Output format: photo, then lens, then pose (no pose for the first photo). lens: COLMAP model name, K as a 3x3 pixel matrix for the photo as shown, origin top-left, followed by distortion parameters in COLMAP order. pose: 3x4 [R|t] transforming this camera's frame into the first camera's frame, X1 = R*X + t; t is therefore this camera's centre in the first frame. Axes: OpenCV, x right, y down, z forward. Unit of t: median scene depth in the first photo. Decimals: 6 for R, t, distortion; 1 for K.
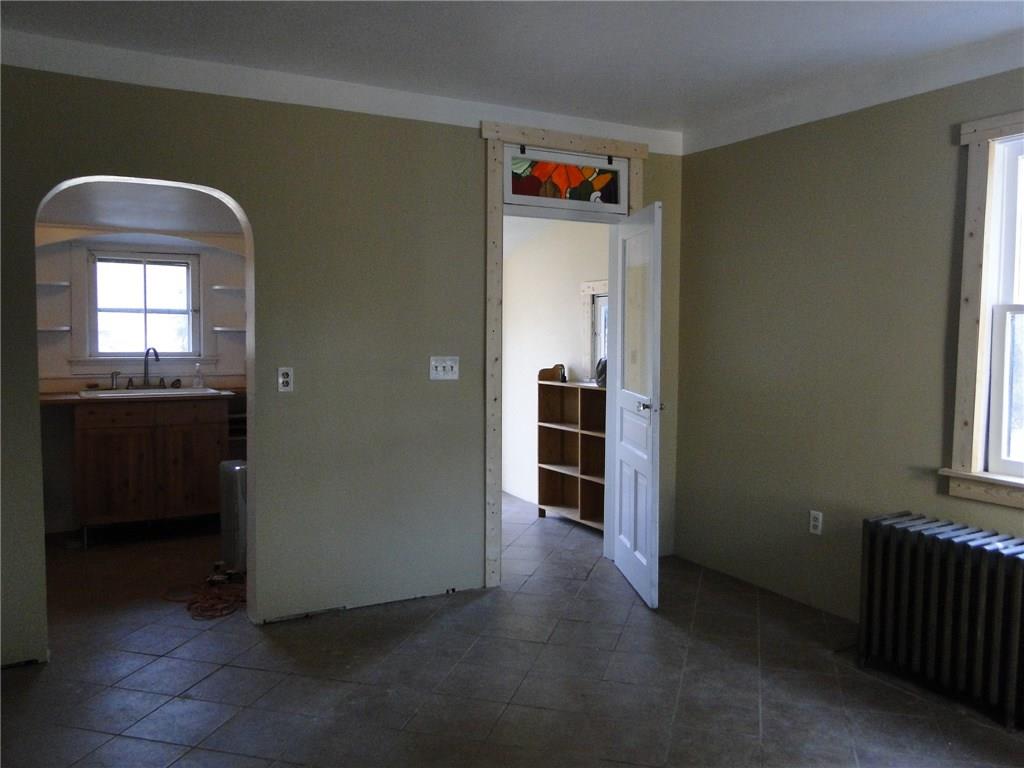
lens RADIAL K [[831.0, 0, 507.3], [0, 831.0, 383.0], [0, 0, 1]] dist [0.041514, -0.026118]
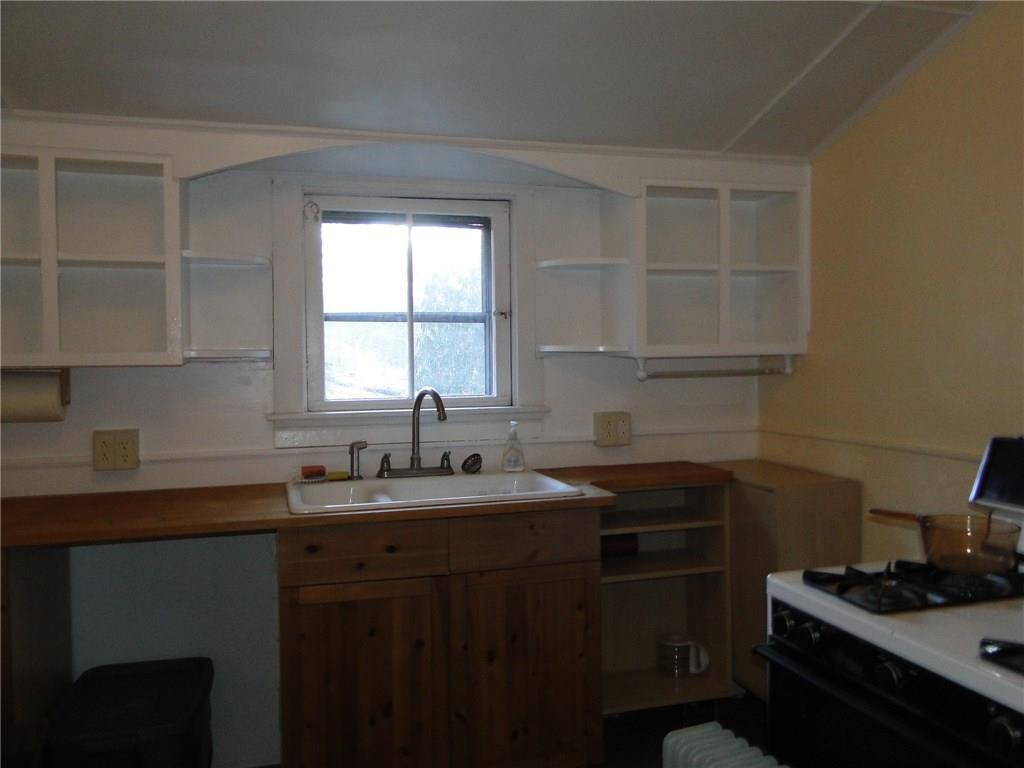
lens RADIAL K [[831.0, 0, 516.1], [0, 831.0, 382.0], [0, 0, 1]] dist [0.041514, -0.026118]
pose [[0.976100, -0.019848, -0.216415, -0.236945], [0.011464, 0.999137, -0.039929, -0.023775], [0.217021, 0.036494, 0.975485, 0.475833]]
